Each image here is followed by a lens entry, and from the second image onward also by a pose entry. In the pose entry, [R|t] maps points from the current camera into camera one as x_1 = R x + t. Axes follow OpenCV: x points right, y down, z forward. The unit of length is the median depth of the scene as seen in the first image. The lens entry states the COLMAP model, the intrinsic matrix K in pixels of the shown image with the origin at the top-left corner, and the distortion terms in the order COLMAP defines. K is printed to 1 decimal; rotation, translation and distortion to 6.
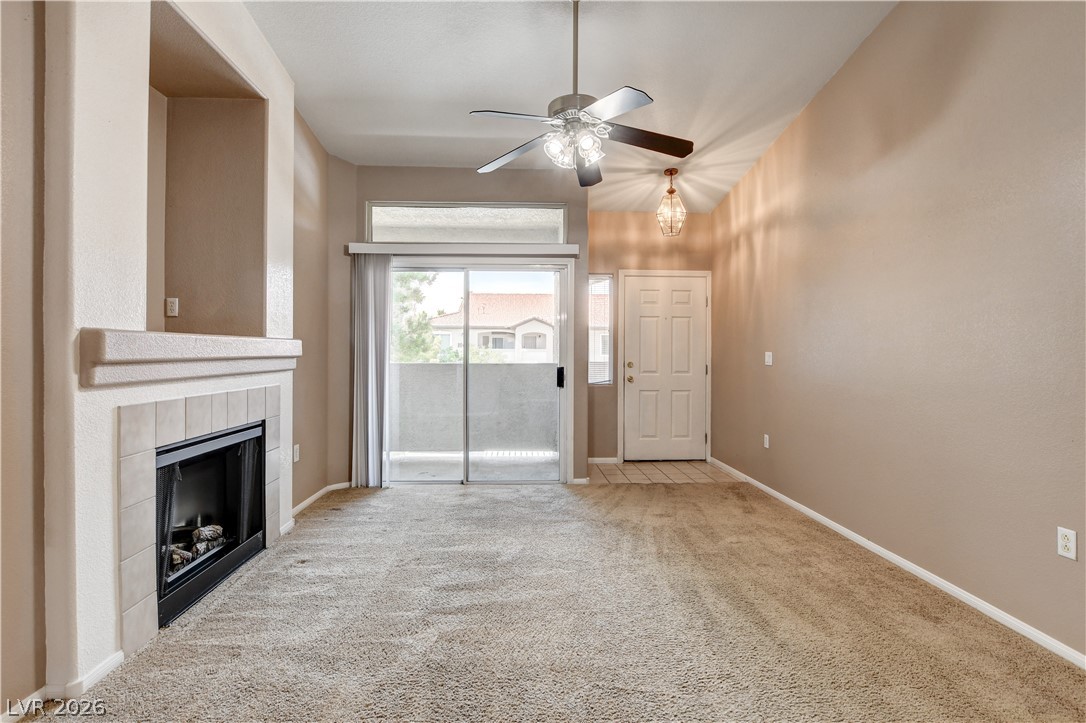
lens RADIAL K [[517.9, 0, 543.5], [0, 517.9, 349.2], [0, 0, 1]] dist [-0.018616, 0.001518]
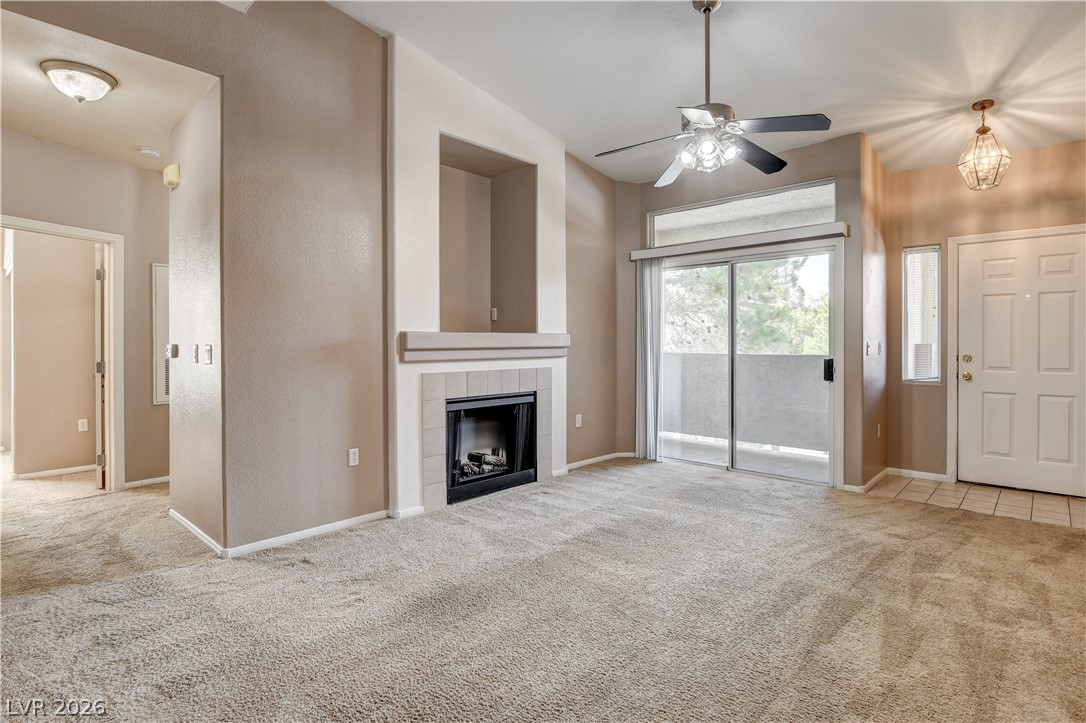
lens RADIAL K [[547.2, 0, 545.9], [0, 547.2, 344.5], [0, 0, 1]] dist [-0.022951, 0.001233]
pose [[0.693680, -0.001603, -0.720282, 0.390296], [0.007572, 0.999958, 0.005067, 0.000734], [0.720244, -0.008969, 0.693663, -0.017690]]
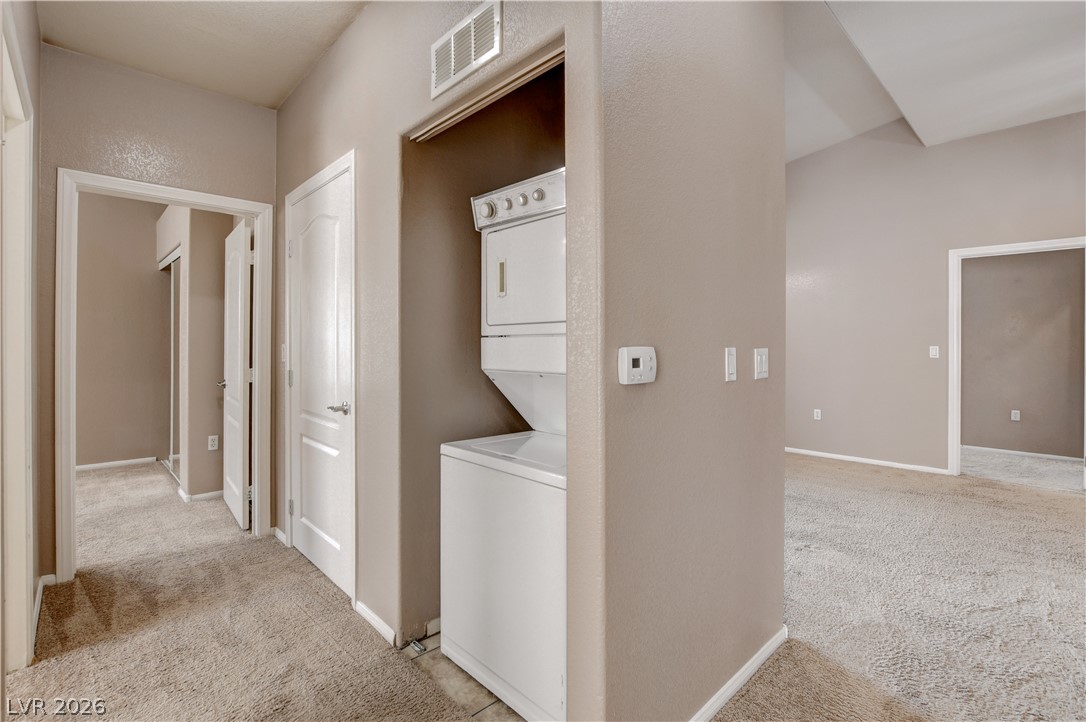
lens RADIAL K [[512.1, 0, 540.6], [0, 512.1, 344.8], [0, 0, 1]] dist [-0.015581, 0.000247]
pose [[0.754376, -0.003915, 0.656431, -0.852523], [-0.000040, 0.999982, 0.006010, -0.007059], [-0.656443, -0.004560, 0.754362, -0.046360]]
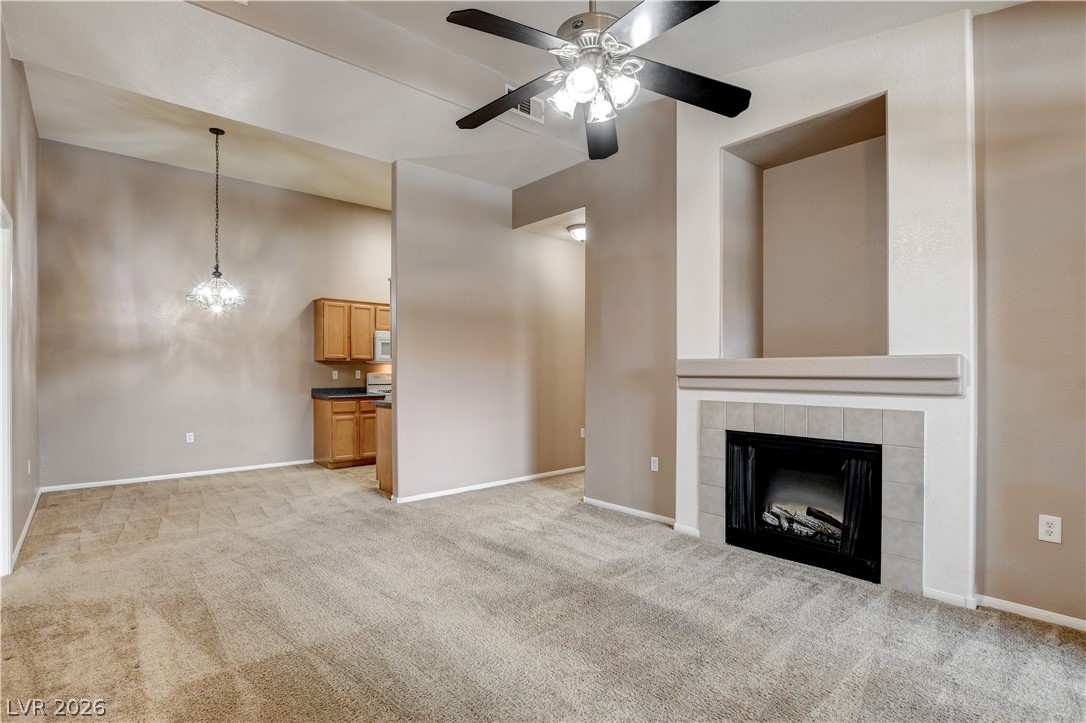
lens RADIAL K [[522.2, 0, 550.0], [0, 522.2, 374.0], [0, 0, 1]] dist [-0.015036, 0.000178]
pose [[-0.780623, 0.001379, -0.625000, 0.344259], [0.000341, 0.999998, 0.001781, 0.005923], [0.625002, 0.001178, -0.780622, 0.936568]]
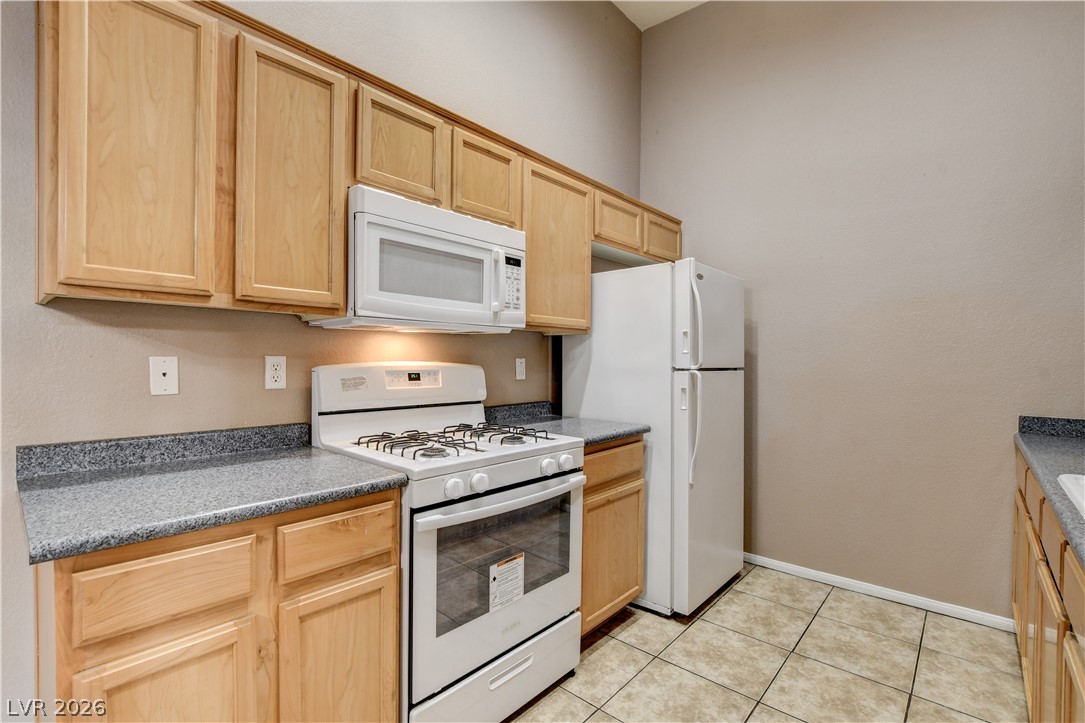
lens RADIAL K [[492.6, 0, 542.7], [0, 492.6, 366.4], [0, 0, 1]] dist [-0.020817, 0.000924]
pose [[-0.705560, 0.002446, -0.708646, -0.071469], [-0.008098, 0.999901, 0.011514, -0.000475], [0.708604, 0.013863, -0.705470, -0.265180]]
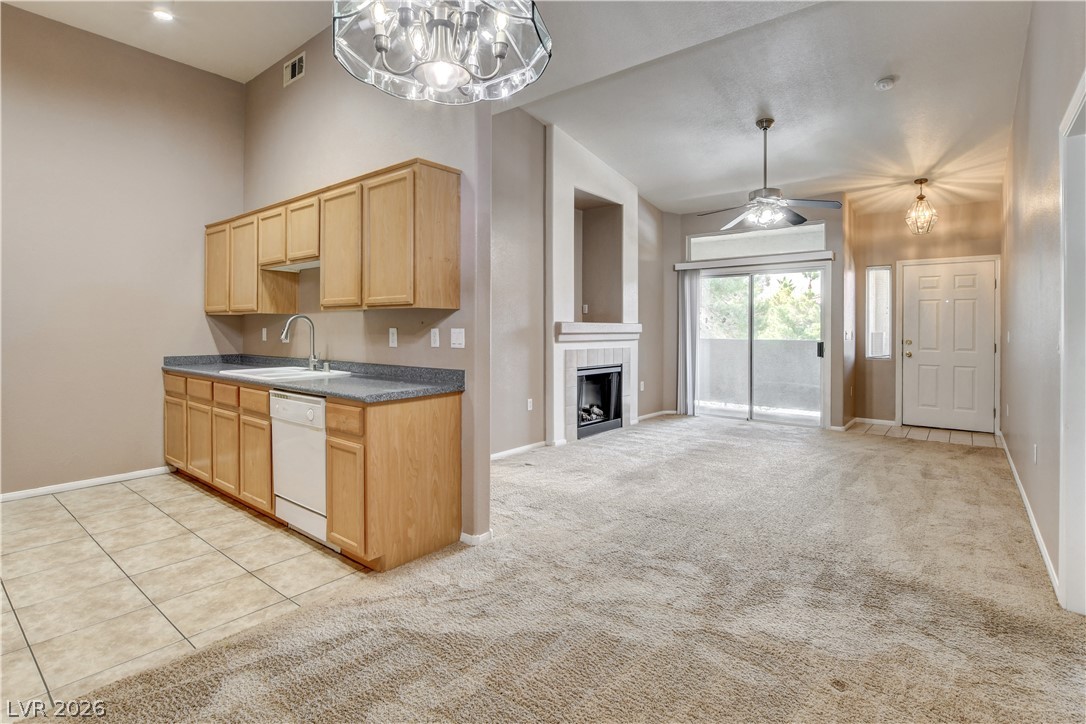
lens RADIAL K [[529.0, 0, 545.2], [0, 529.0, 328.6], [0, 0, 1]] dist [-0.023440, 0.001121]
pose [[0.745353, -0.001344, -0.666668, 0.426996], [0.001121, 0.999999, -0.000763, -0.000067], [0.666669, -0.000179, 0.745354, -0.517633]]
